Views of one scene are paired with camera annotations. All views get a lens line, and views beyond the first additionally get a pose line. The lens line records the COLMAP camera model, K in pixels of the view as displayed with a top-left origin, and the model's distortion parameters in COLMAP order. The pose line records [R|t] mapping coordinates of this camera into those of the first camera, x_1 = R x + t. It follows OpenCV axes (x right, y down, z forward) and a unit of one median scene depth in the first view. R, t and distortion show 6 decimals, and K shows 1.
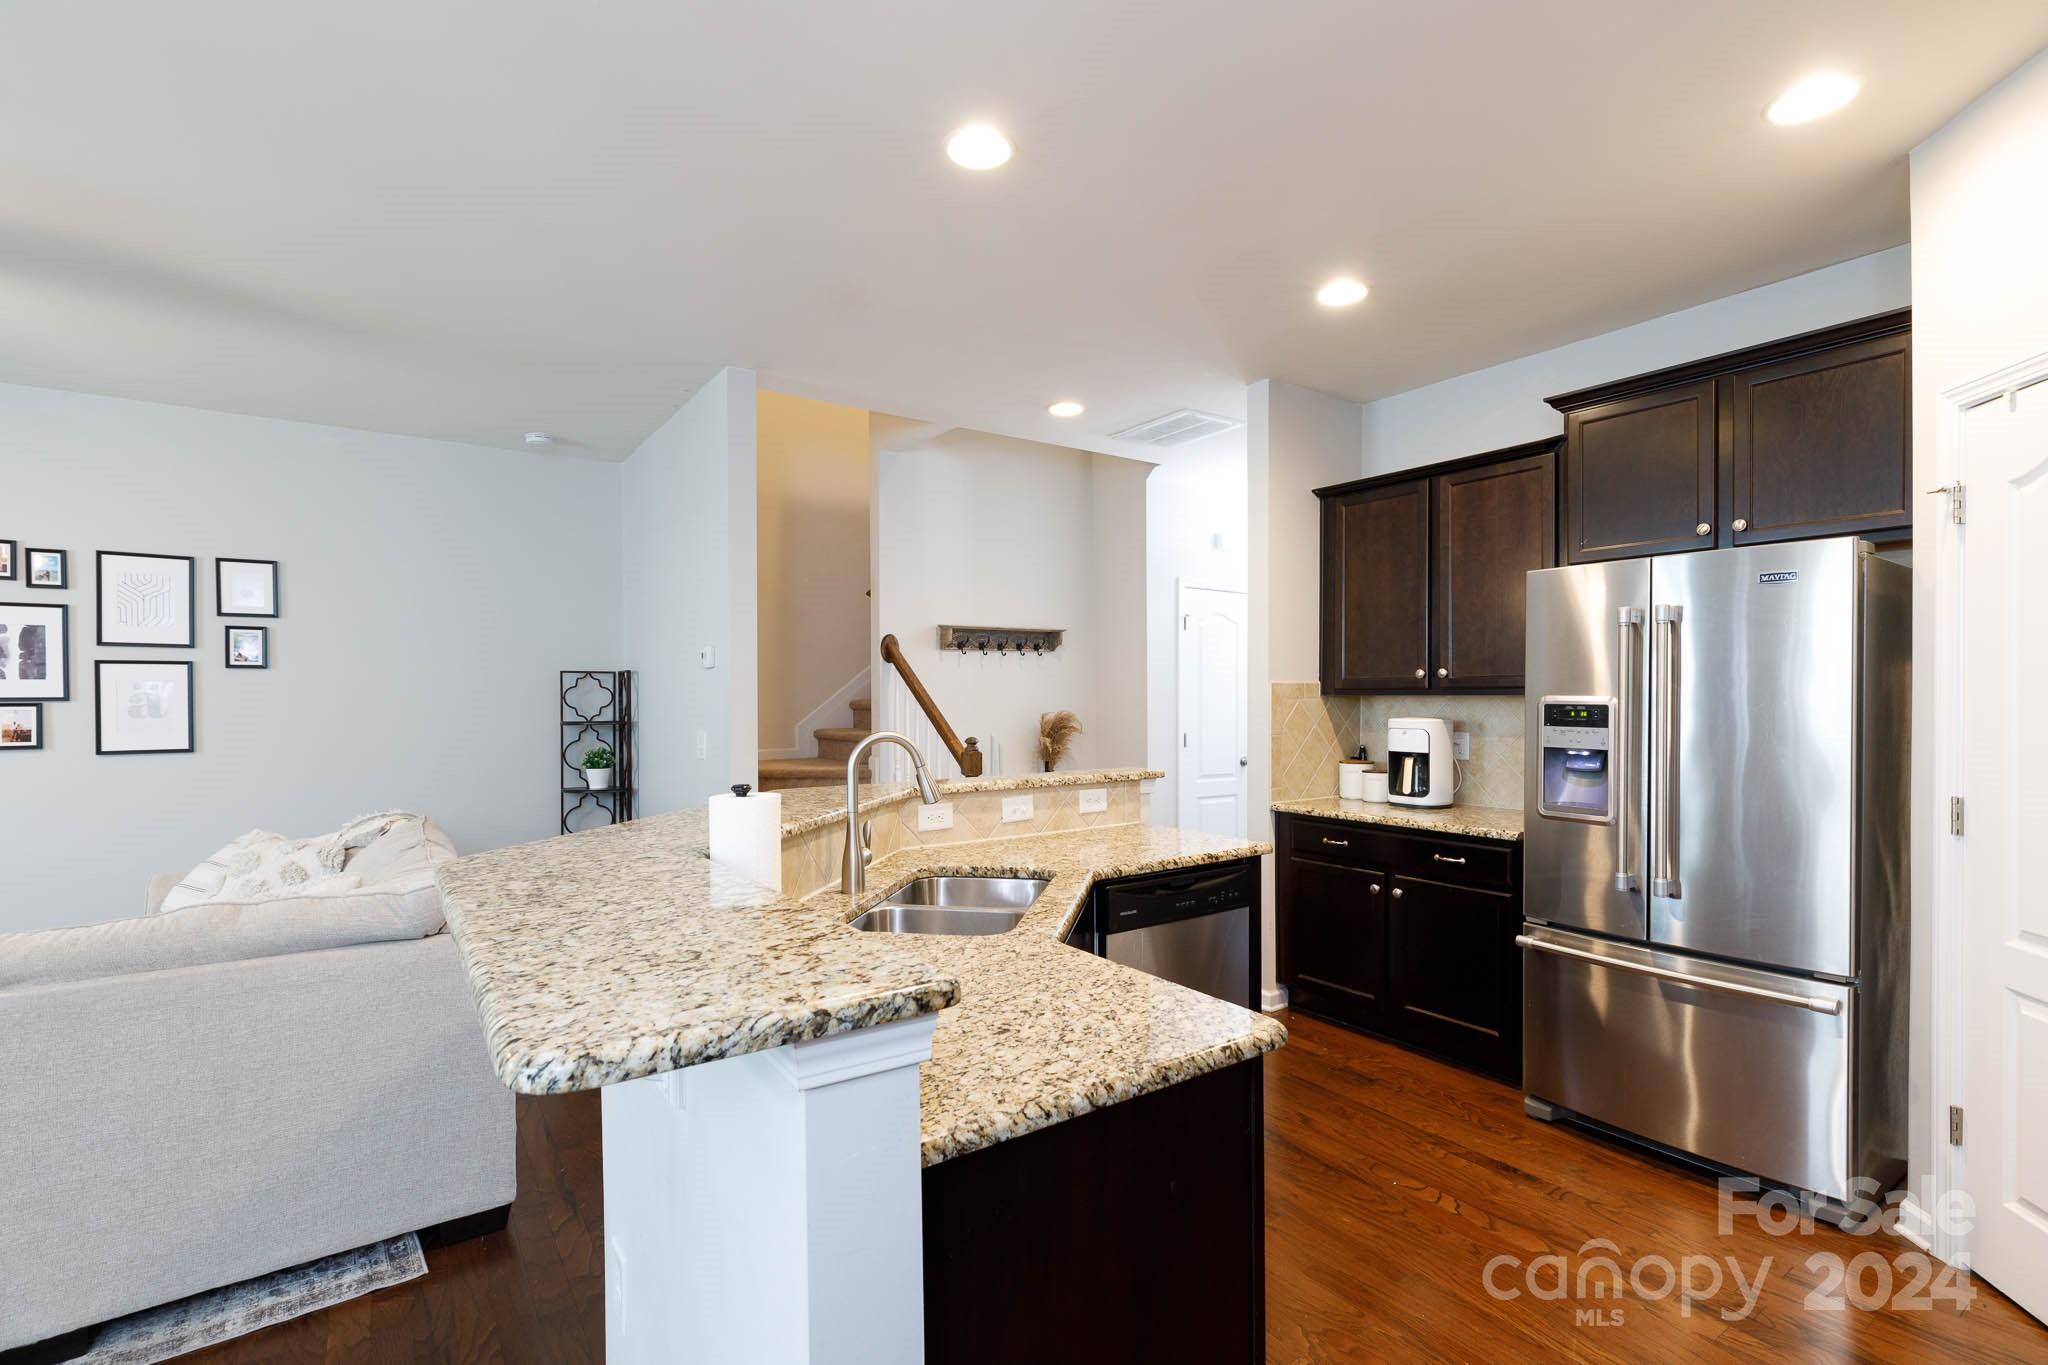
lens RADIAL K [[933.1, 0, 1023.7], [0, 933.1, 699.3], [0, 0, 1]] dist [0.001802, 0.001084]
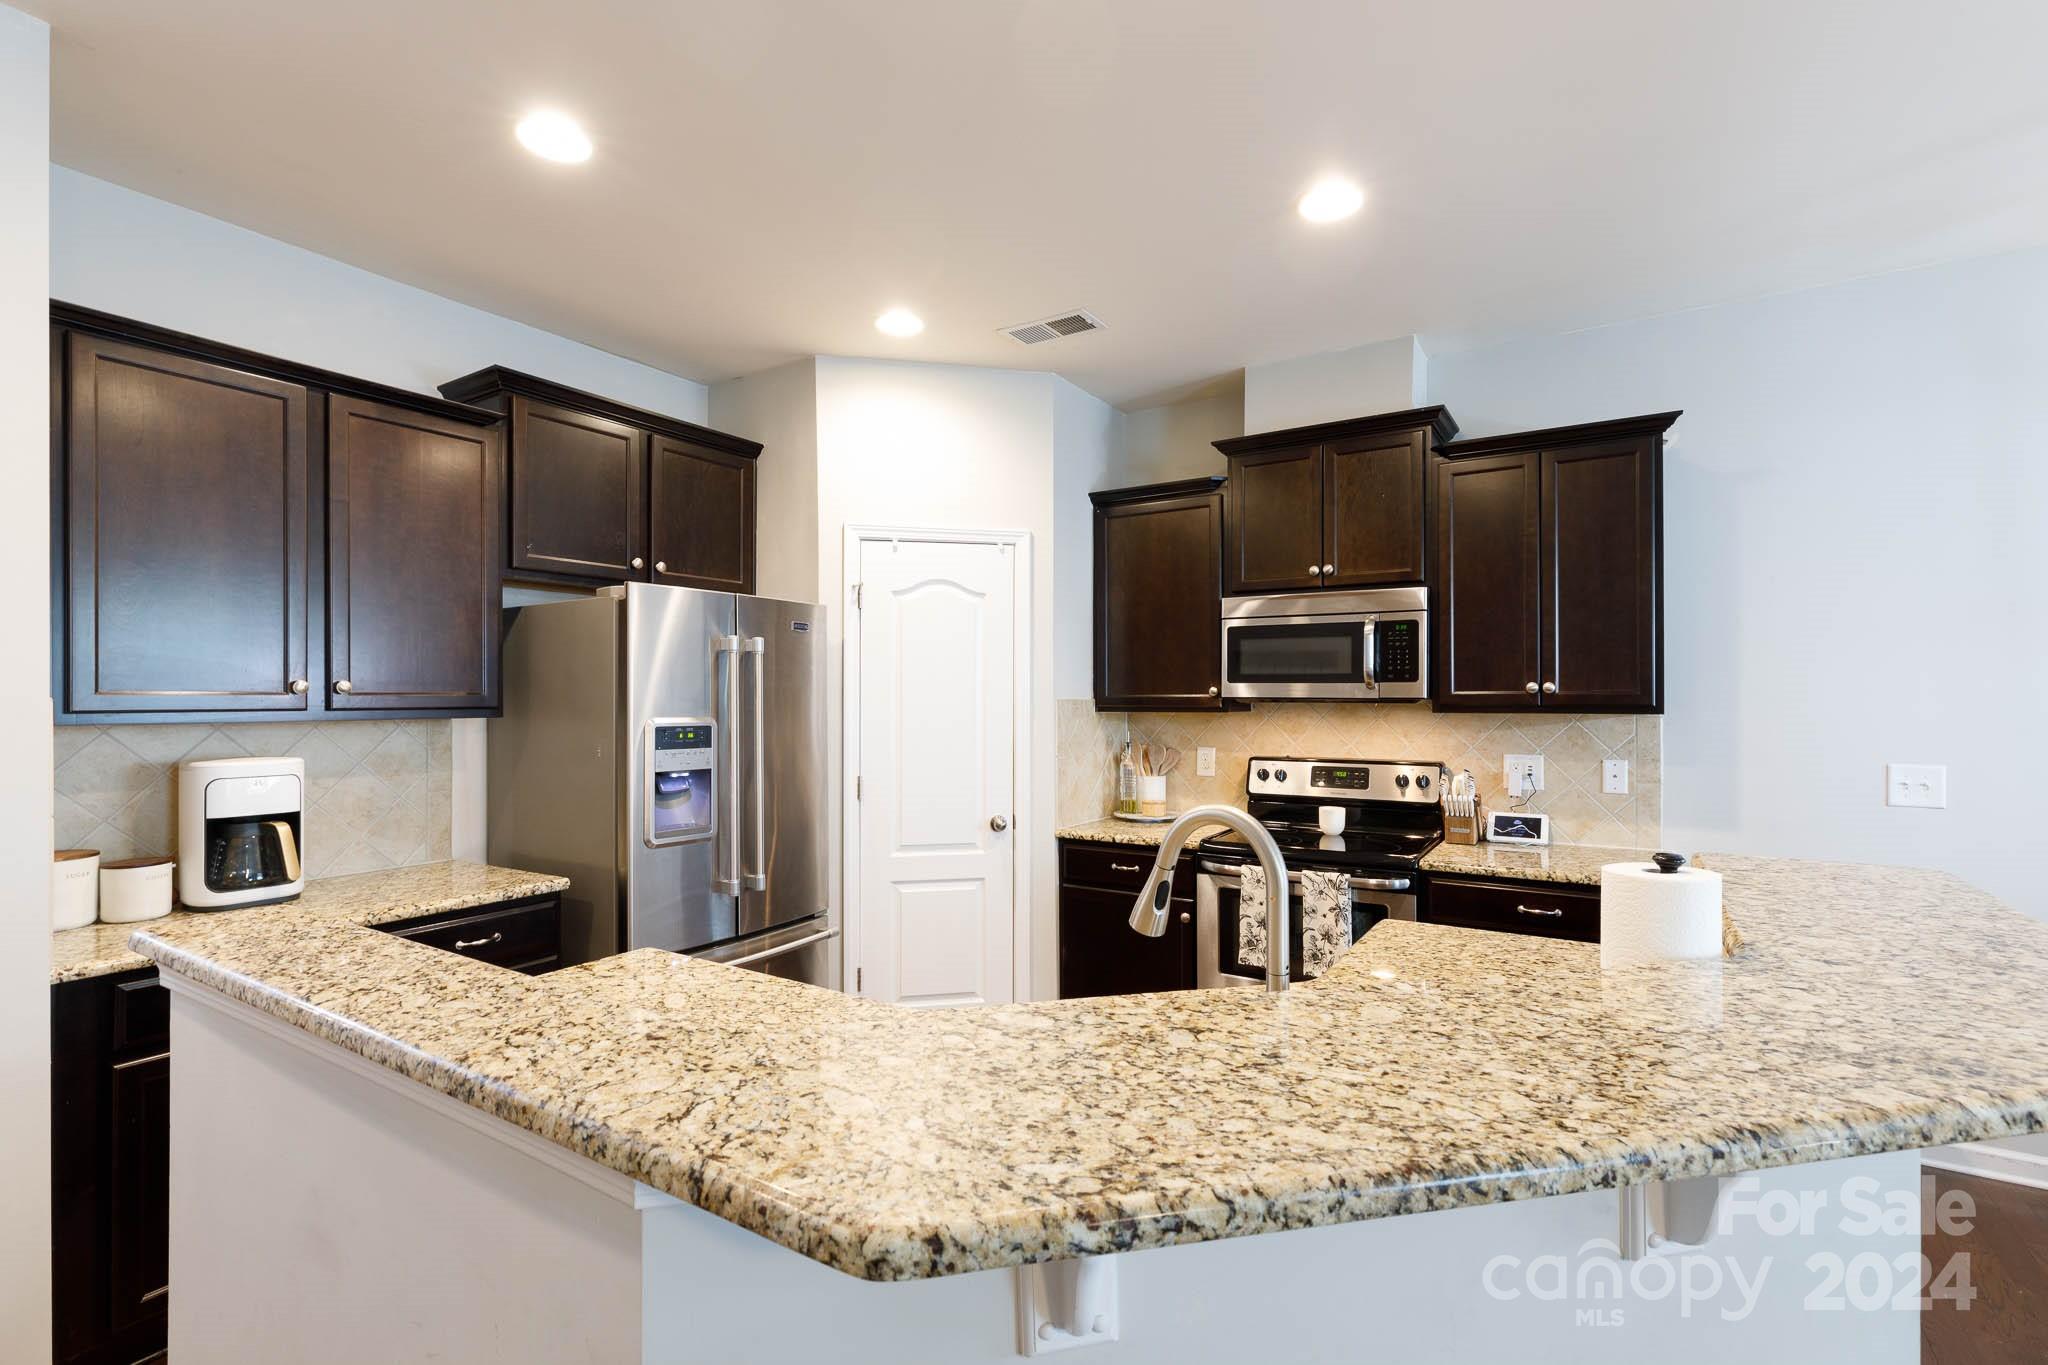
lens RADIAL K [[933.1, 0, 1023.7], [0, 933.1, 699.3], [0, 0, 1]] dist [0.001802, 0.001084]
pose [[-0.386904, 0.003699, 0.922113, -0.476116], [0.009560, 0.999954, 0.000000, -0.020005], [-0.922071, 0.008815, -0.386921, 1.070620]]
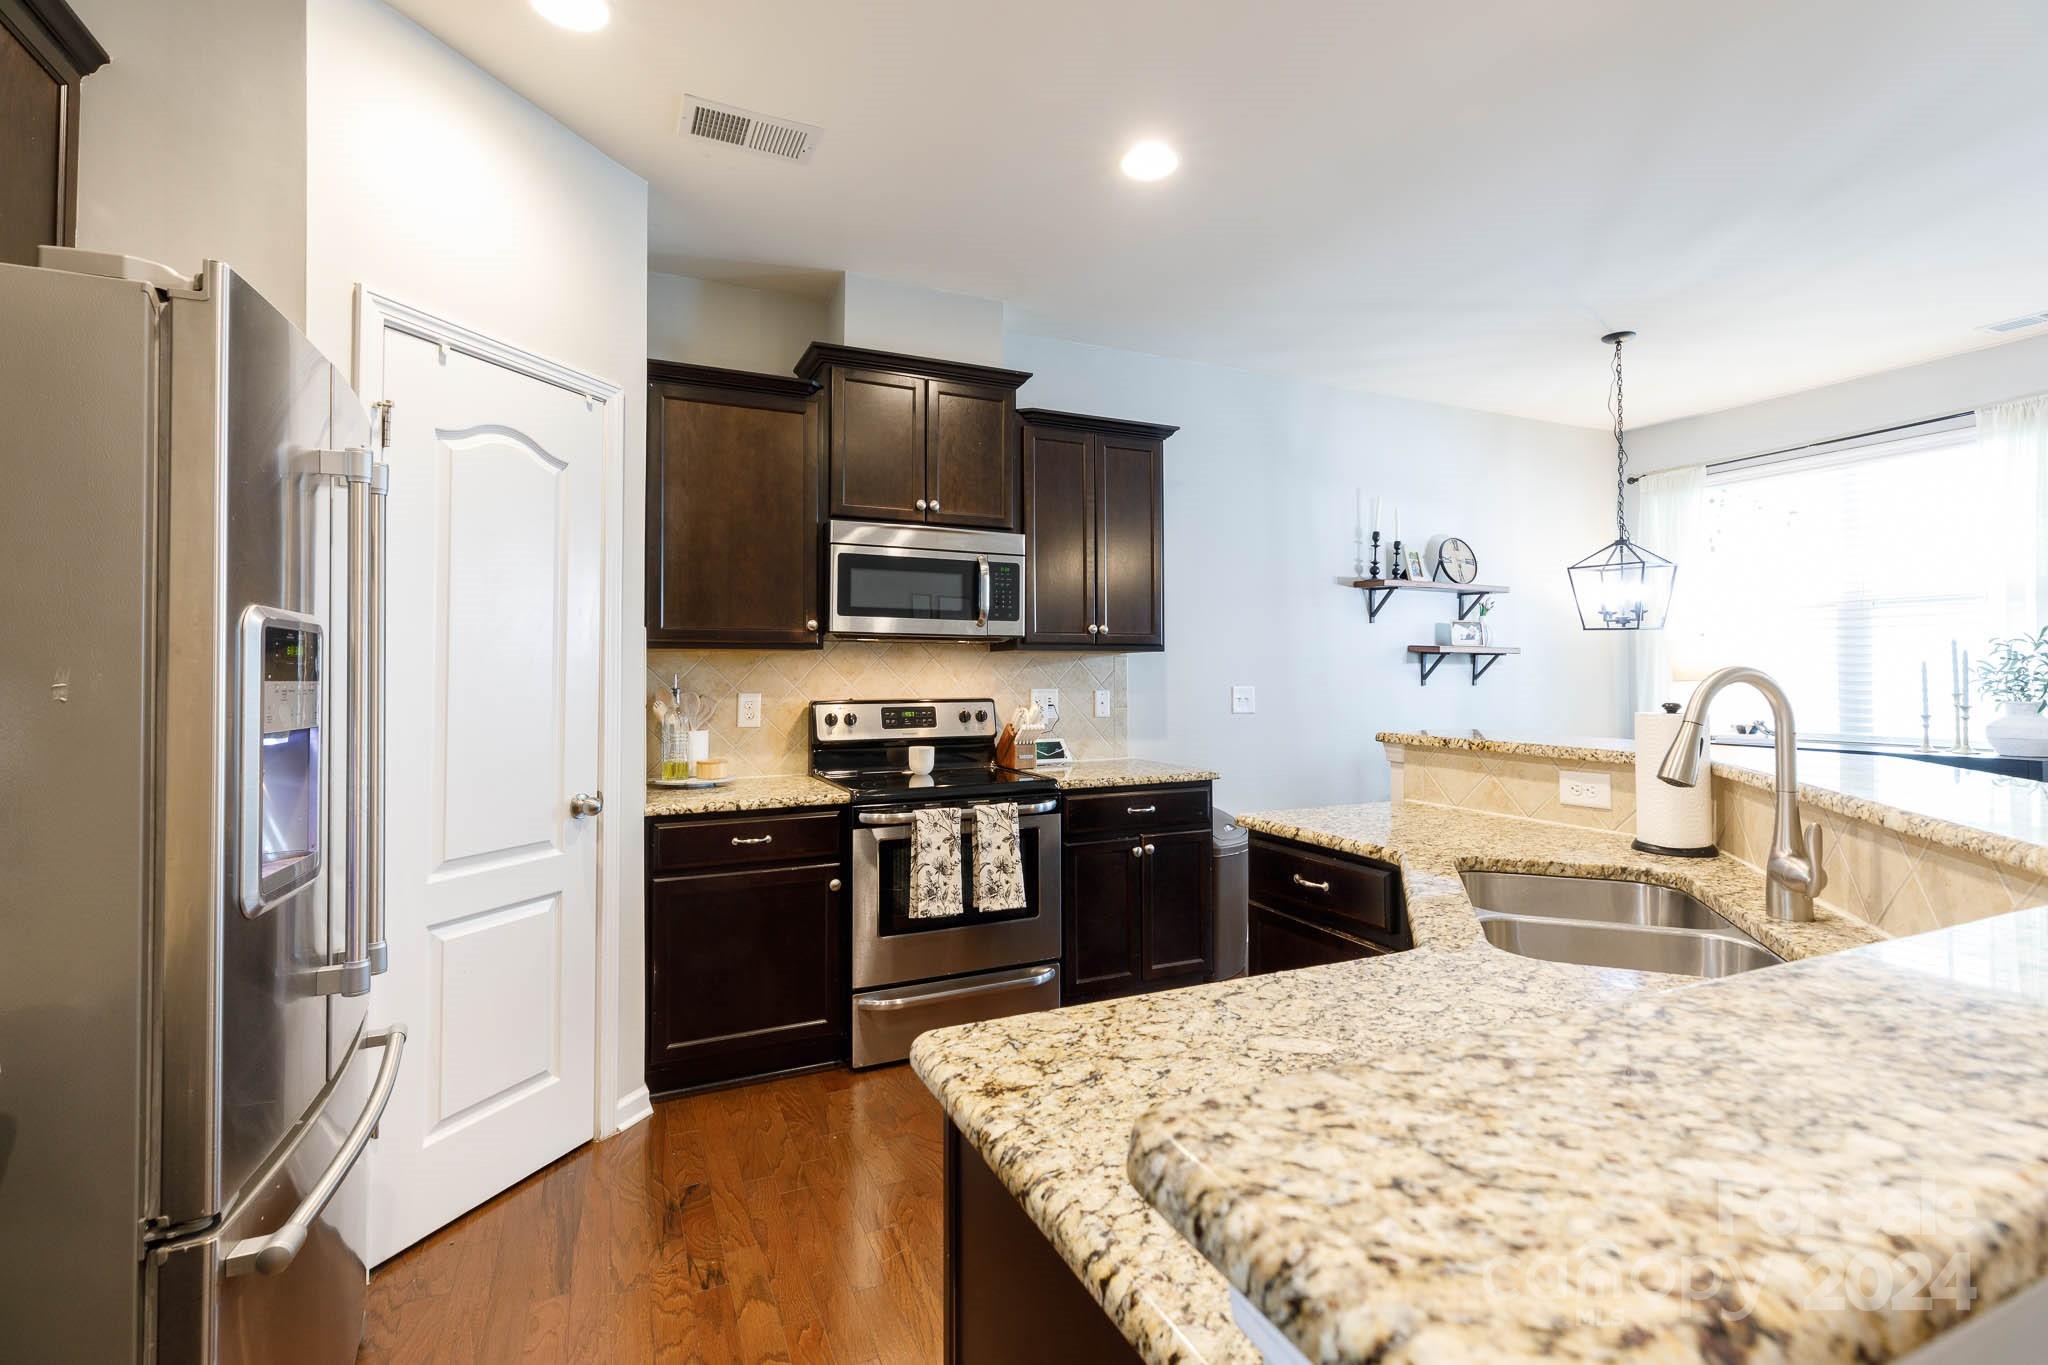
lens RADIAL K [[928.2, 0, 1028.0], [0, 928.2, 657.3], [0, 0, 1]] dist [0.003055, 0.000225]
pose [[-0.986007, 0.009526, 0.166433, 0.177674], [0.007698, 0.999903, -0.011626, 0.026230], [-0.166528, -0.010182, -0.985984, 1.397245]]
